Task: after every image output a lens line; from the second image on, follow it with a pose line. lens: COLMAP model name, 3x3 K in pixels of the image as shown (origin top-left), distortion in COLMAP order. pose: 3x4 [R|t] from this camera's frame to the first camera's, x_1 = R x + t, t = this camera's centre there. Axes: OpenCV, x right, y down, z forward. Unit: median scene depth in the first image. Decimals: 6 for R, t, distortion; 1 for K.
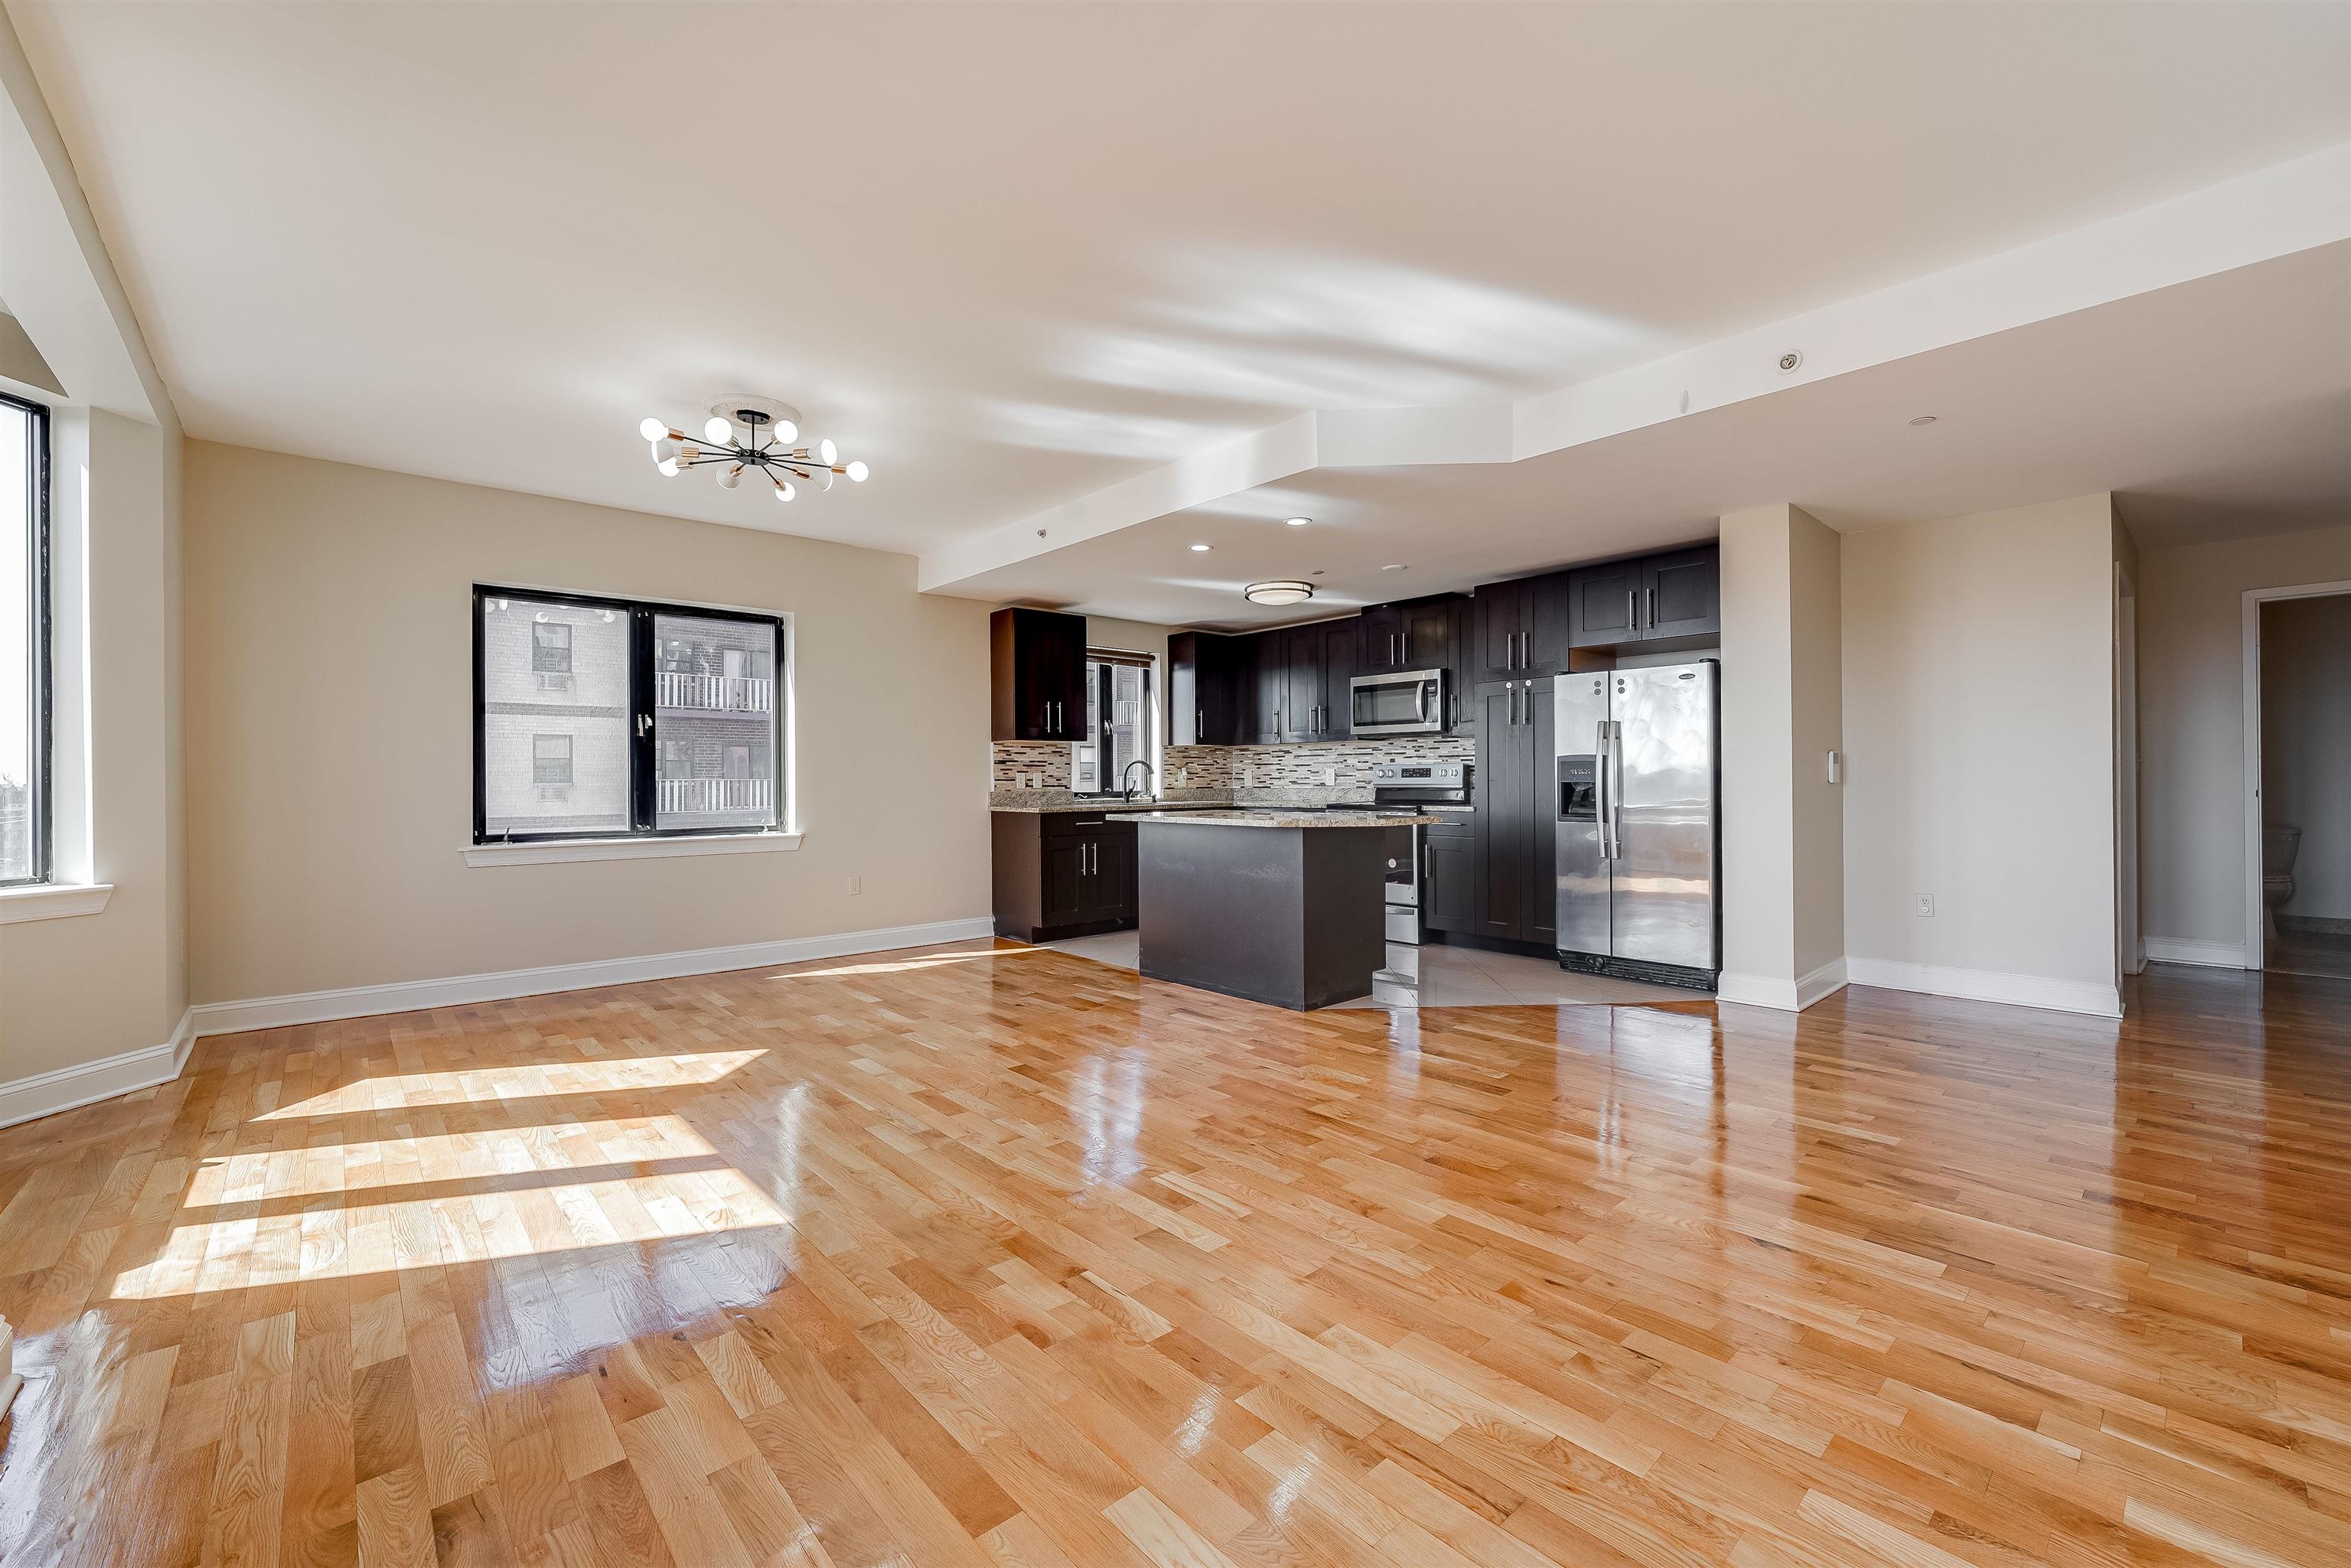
lens RADIAL K [[954.6, 0, 1182.9], [0, 954.6, 777.3], [0, 0, 1]] dist [-0.013923, 0.003798]
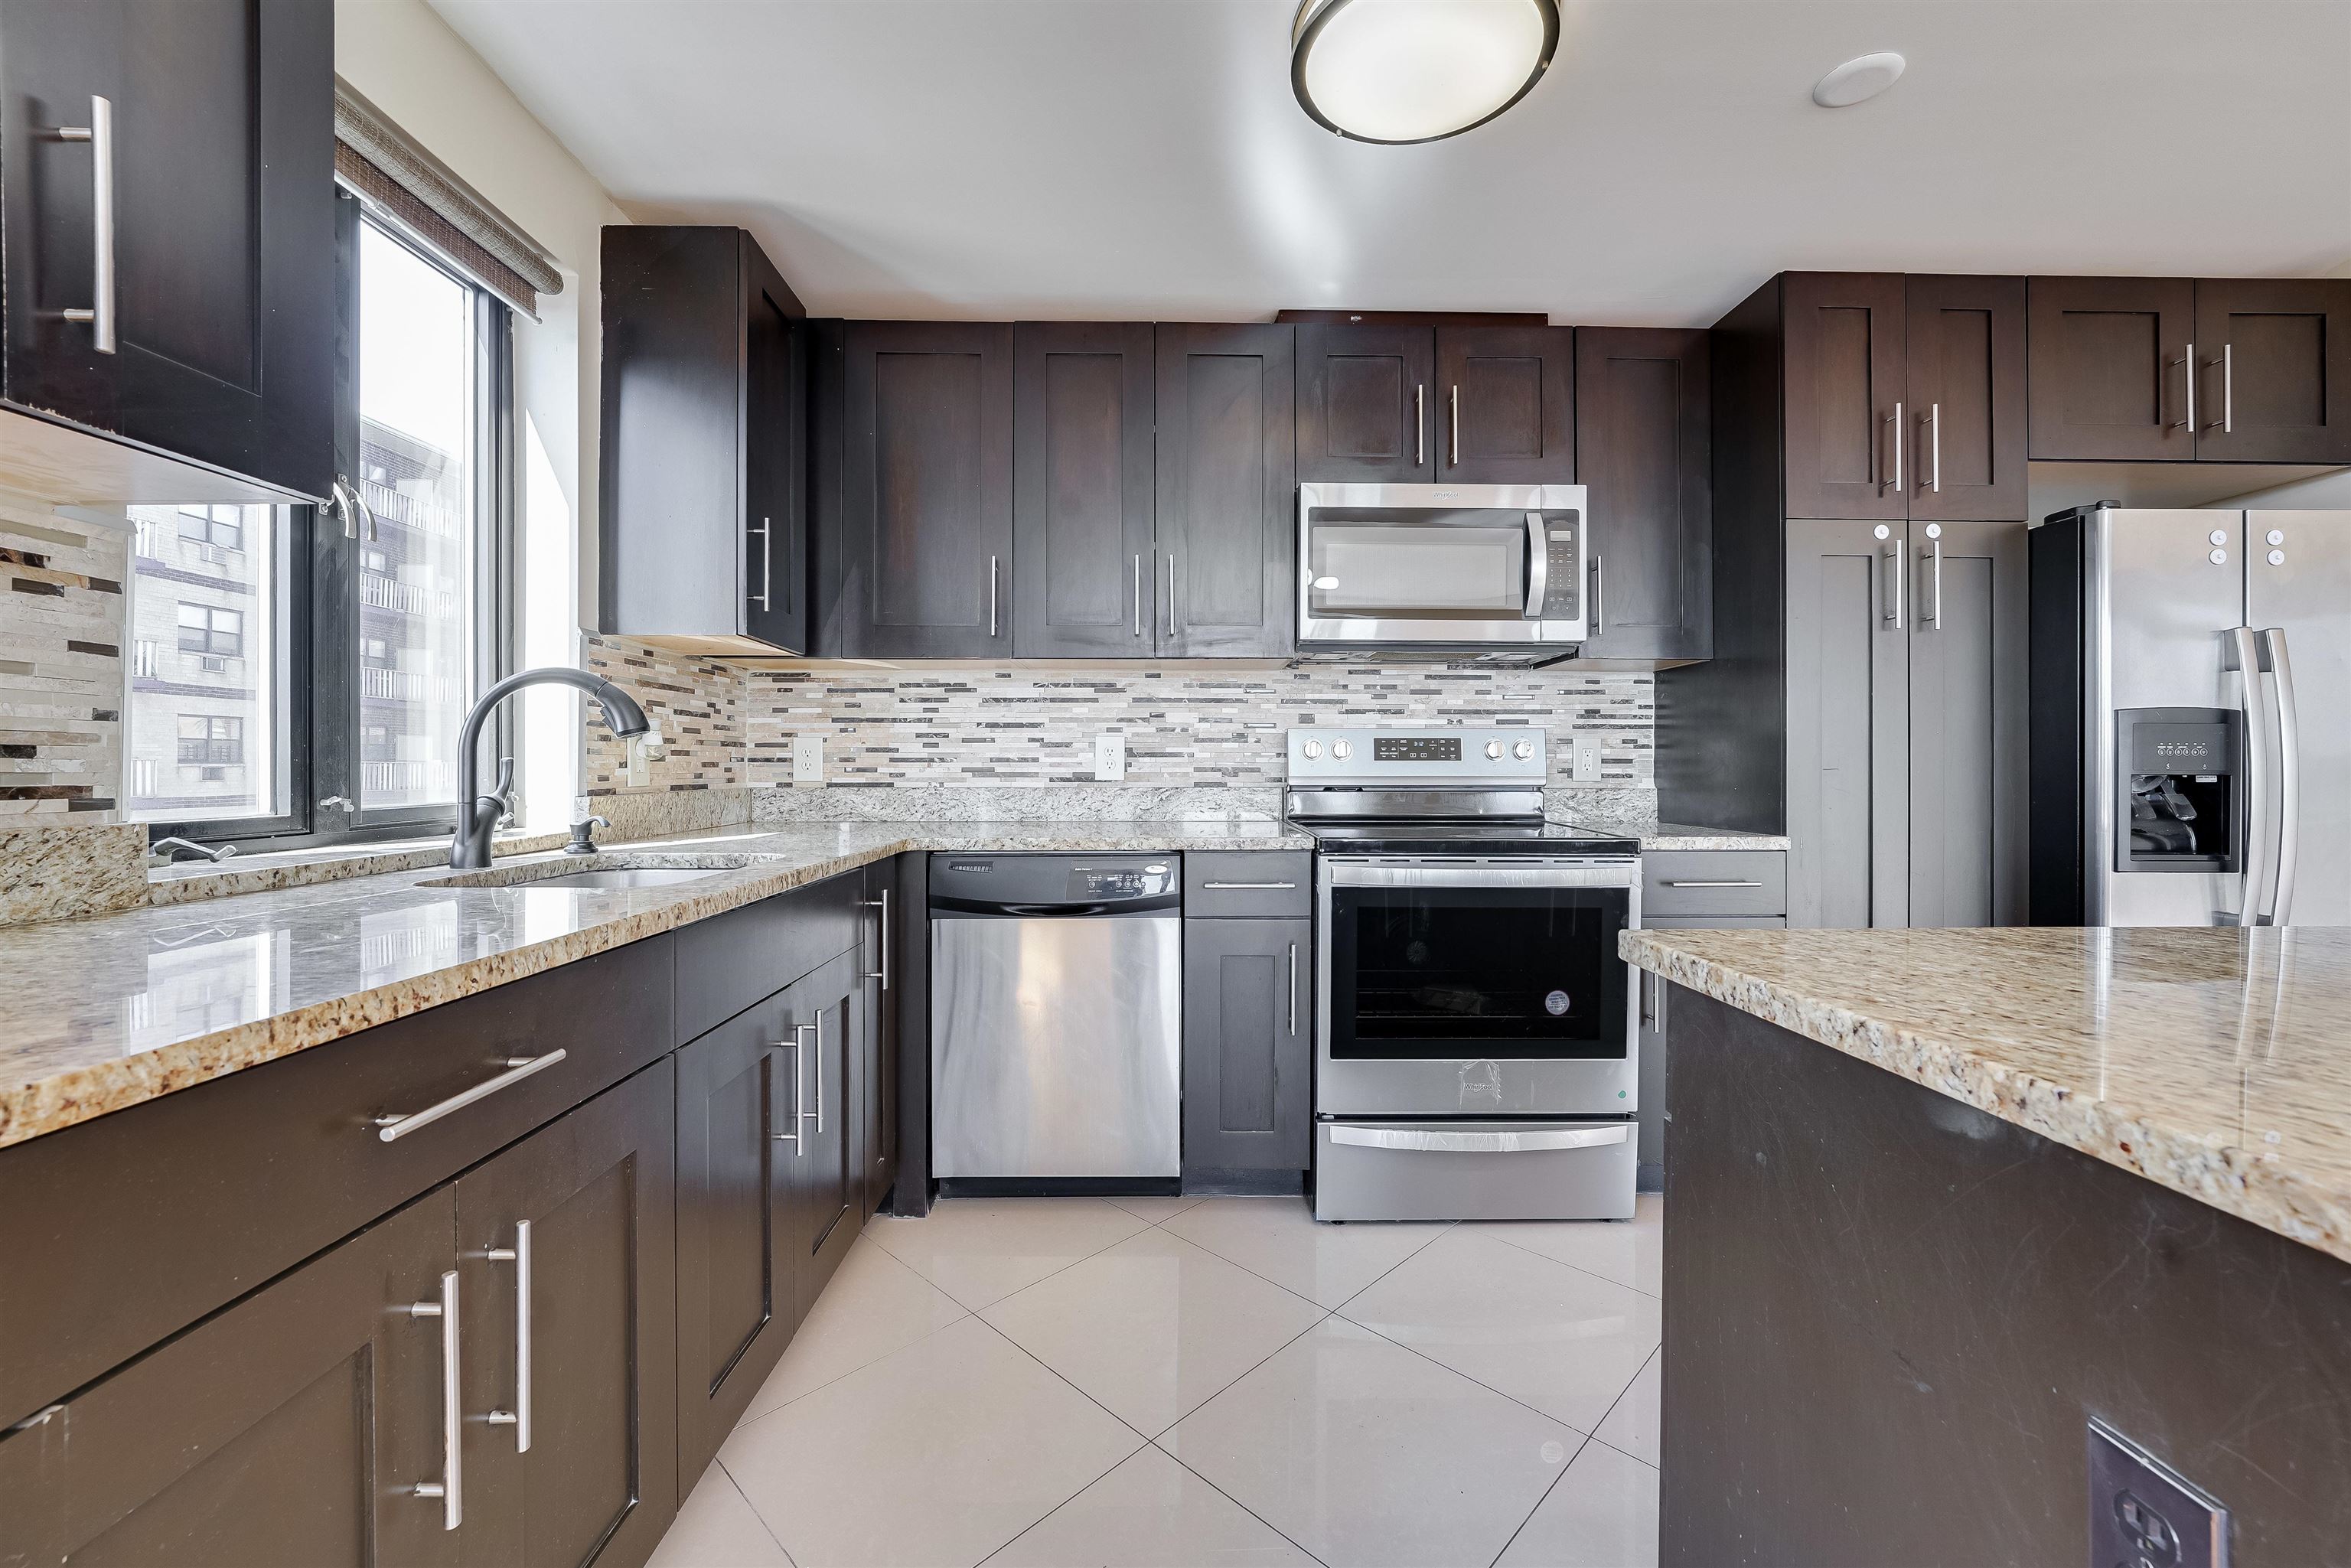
lens RADIAL K [[954.6, 0, 1180.7], [0, 954.6, 764.6], [0, 0, 1]] dist [-0.013923, 0.003798]
pose [[0.653015, 0.007881, 0.757304, -0.138341], [-0.007293, 0.999965, -0.004118, 0.004536], [-0.757310, -0.002834, 0.653050, 0.876891]]
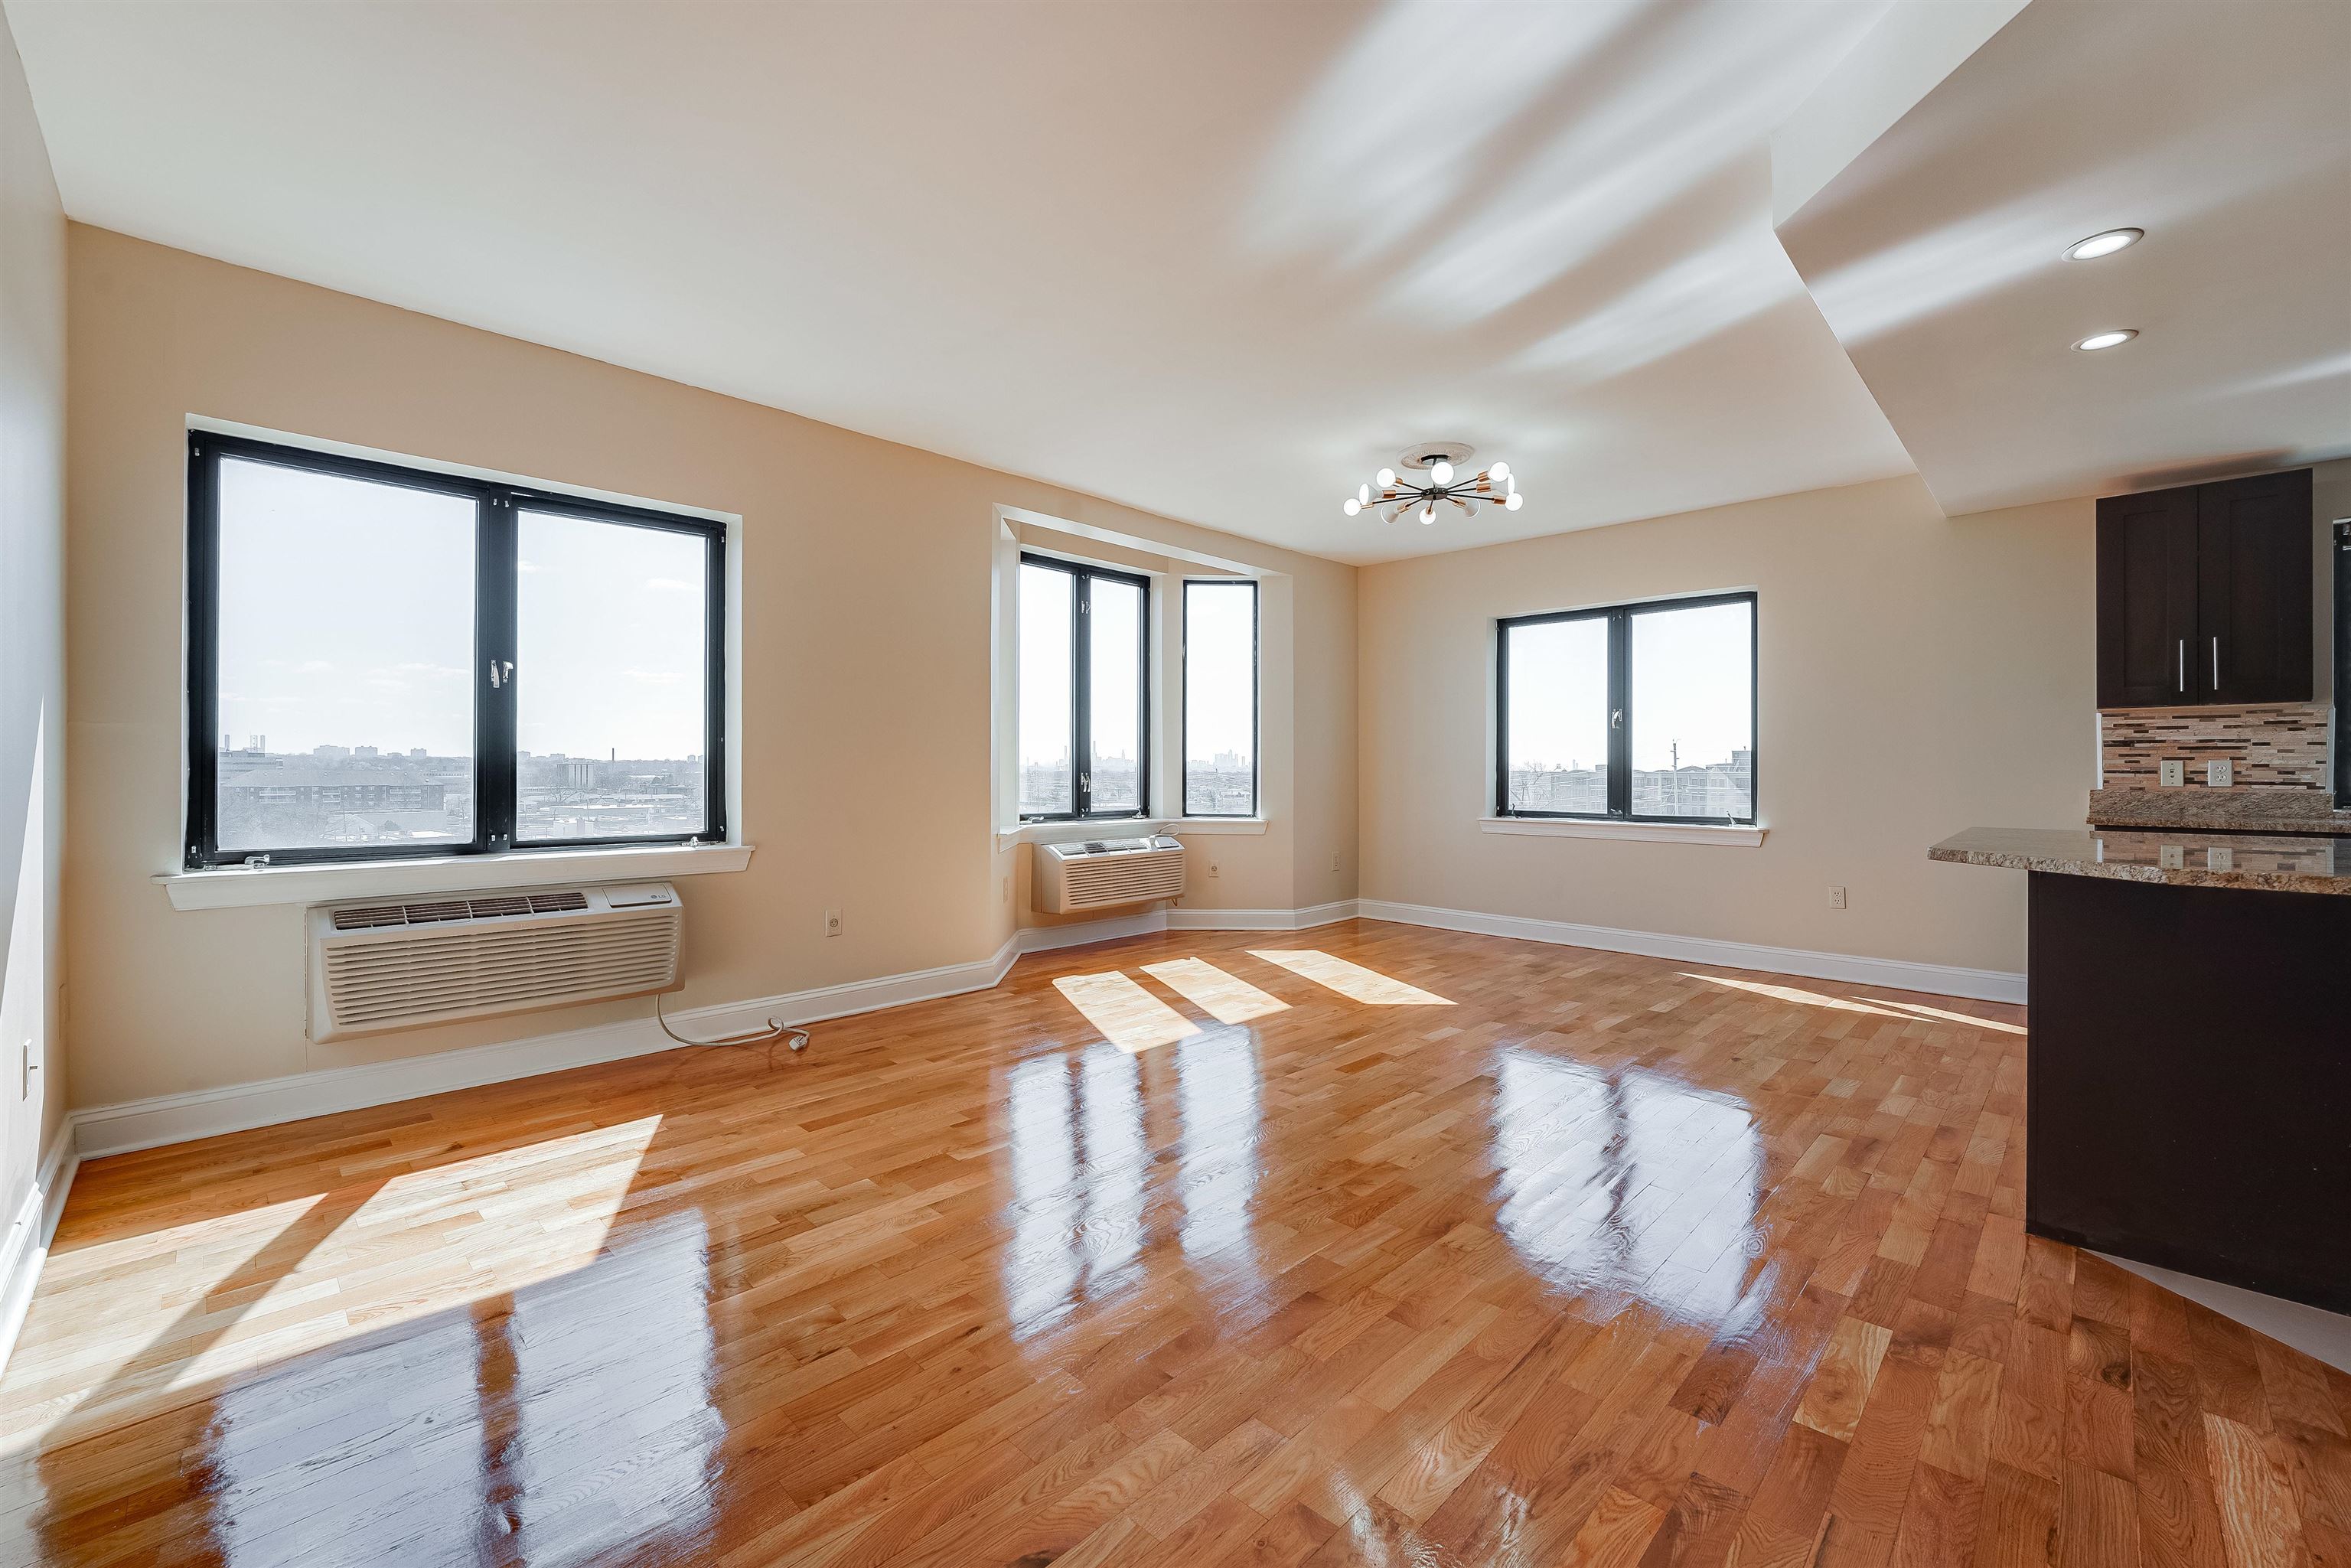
lens RADIAL K [[954.6, 0, 1188.7], [0, 954.6, 766.3], [0, 0, 1]] dist [-0.013923, 0.003798]
pose [[0.071841, 0.002799, -0.997412, 0.419590], [-0.002275, 0.999994, 0.002642, -0.001179], [0.997414, 0.002080, 0.071847, 0.367810]]
